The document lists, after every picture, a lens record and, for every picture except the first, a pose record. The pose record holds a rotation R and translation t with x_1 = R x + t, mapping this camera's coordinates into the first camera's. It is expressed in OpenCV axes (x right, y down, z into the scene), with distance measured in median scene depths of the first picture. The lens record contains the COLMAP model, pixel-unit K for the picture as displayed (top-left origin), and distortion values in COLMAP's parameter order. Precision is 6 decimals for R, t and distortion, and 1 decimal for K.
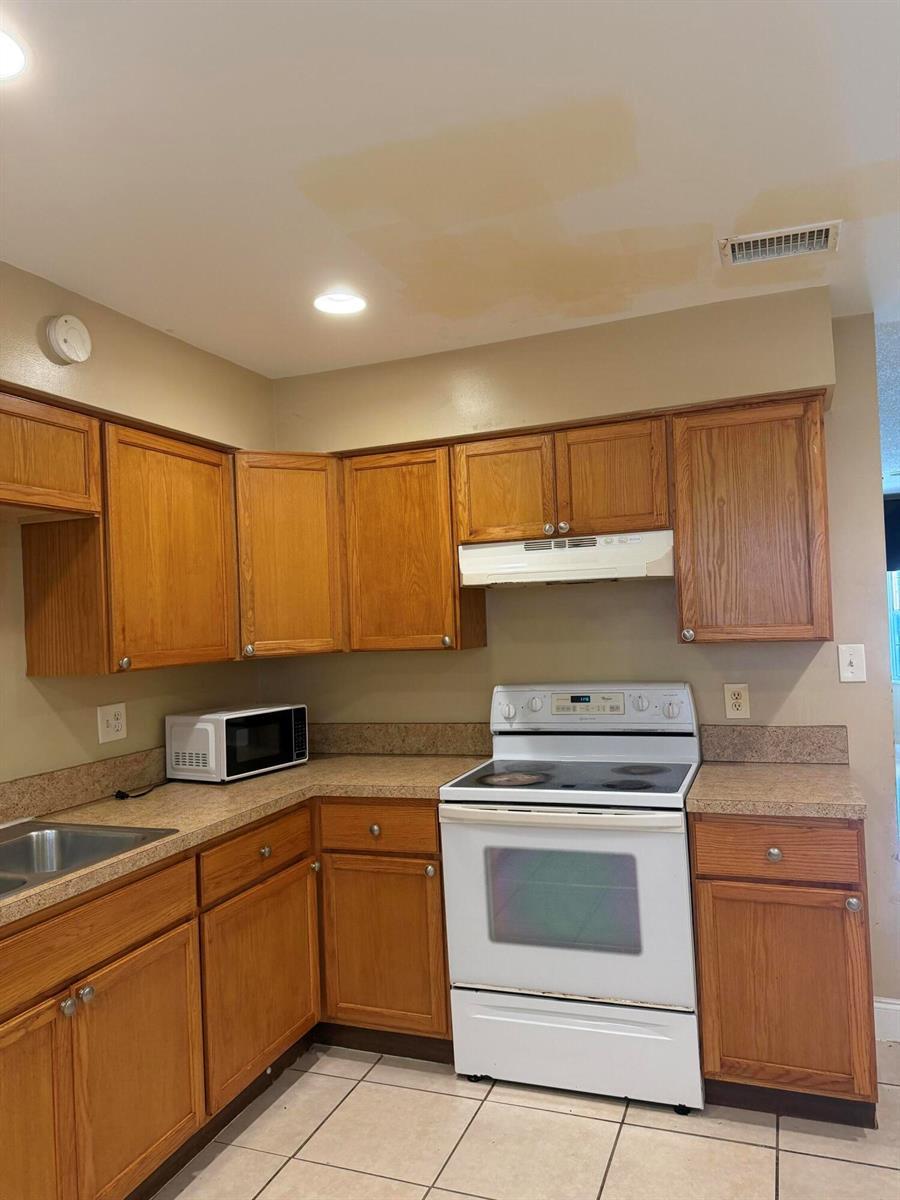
lens RADIAL K [[846.3, 0, 450.0], [0, 846.3, 600.0], [0, 0, 1]] dist [0.048982, -0.060106]
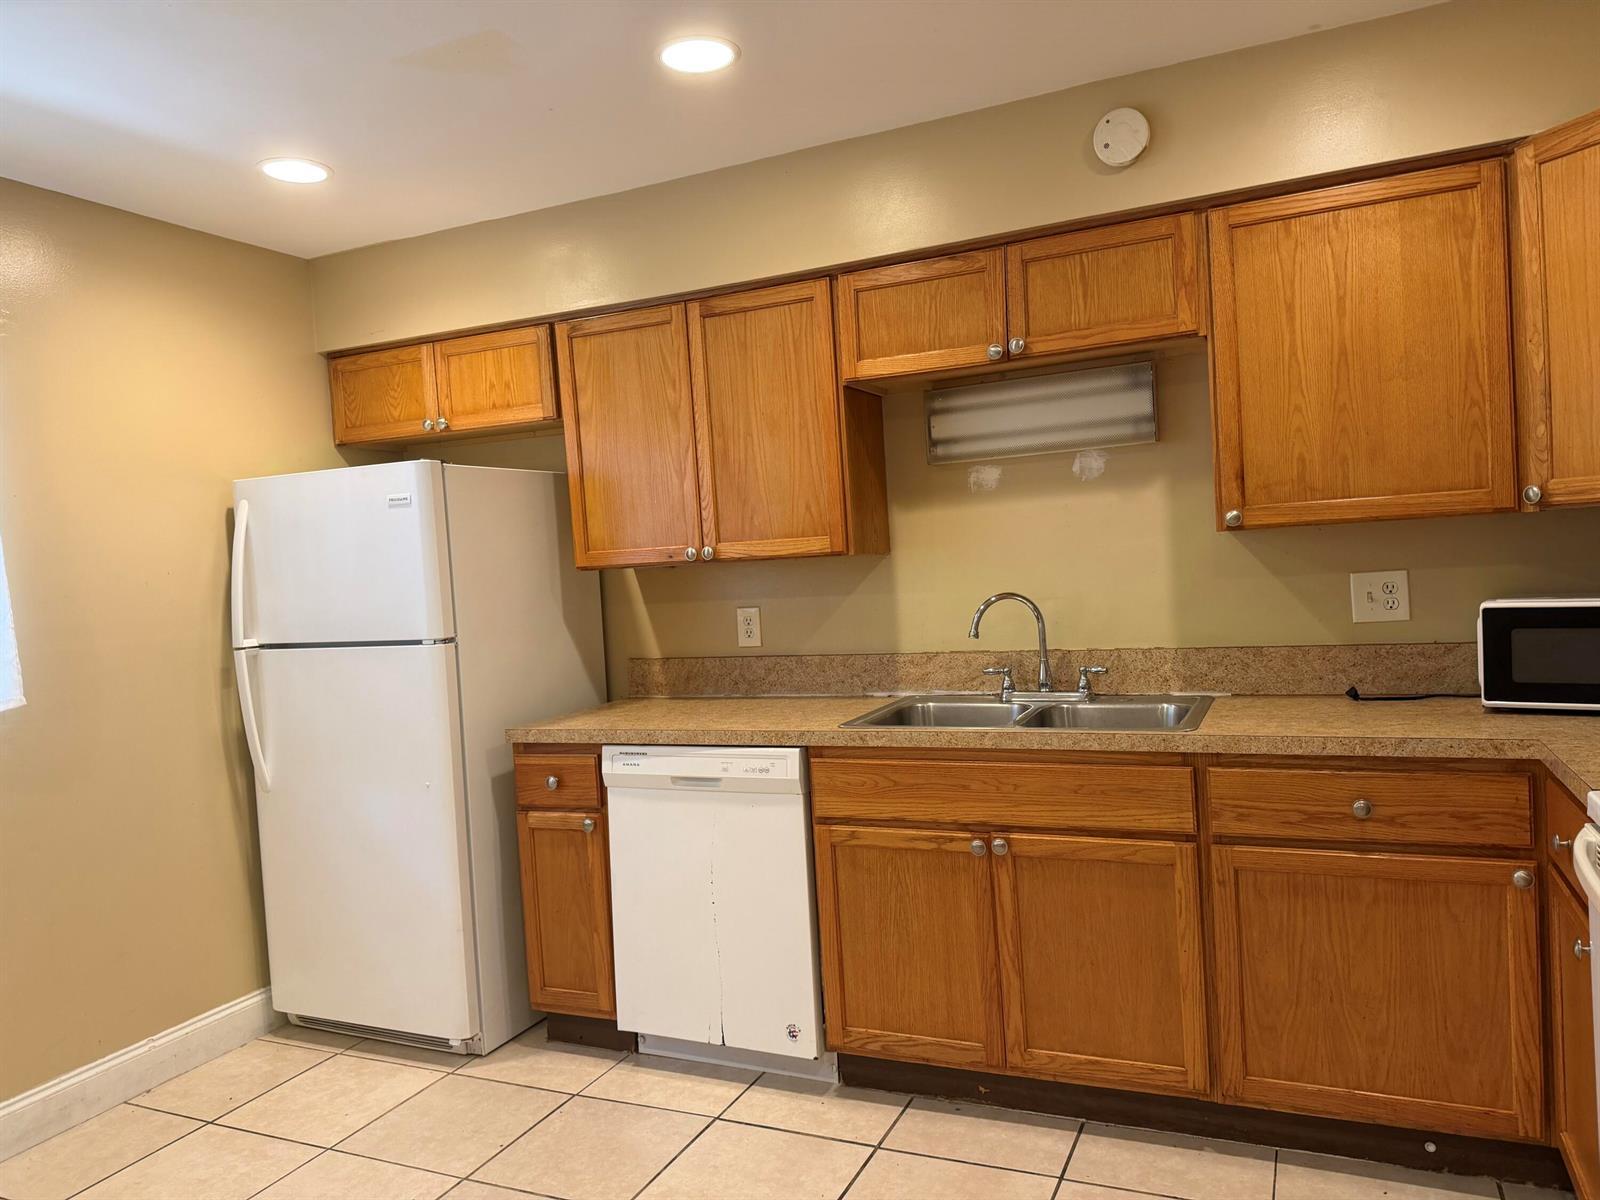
lens RADIAL K [[1128.4, 0, 800.0], [0, 1128.4, 600.0], [0, 0, 1]] dist [0.048982, -0.060106]
pose [[-0.055310, 0.086361, -0.994727, 0.666794], [0.085114, 0.993034, 0.081481, 0.029367], [0.994835, -0.080159, -0.062276, 0.641271]]
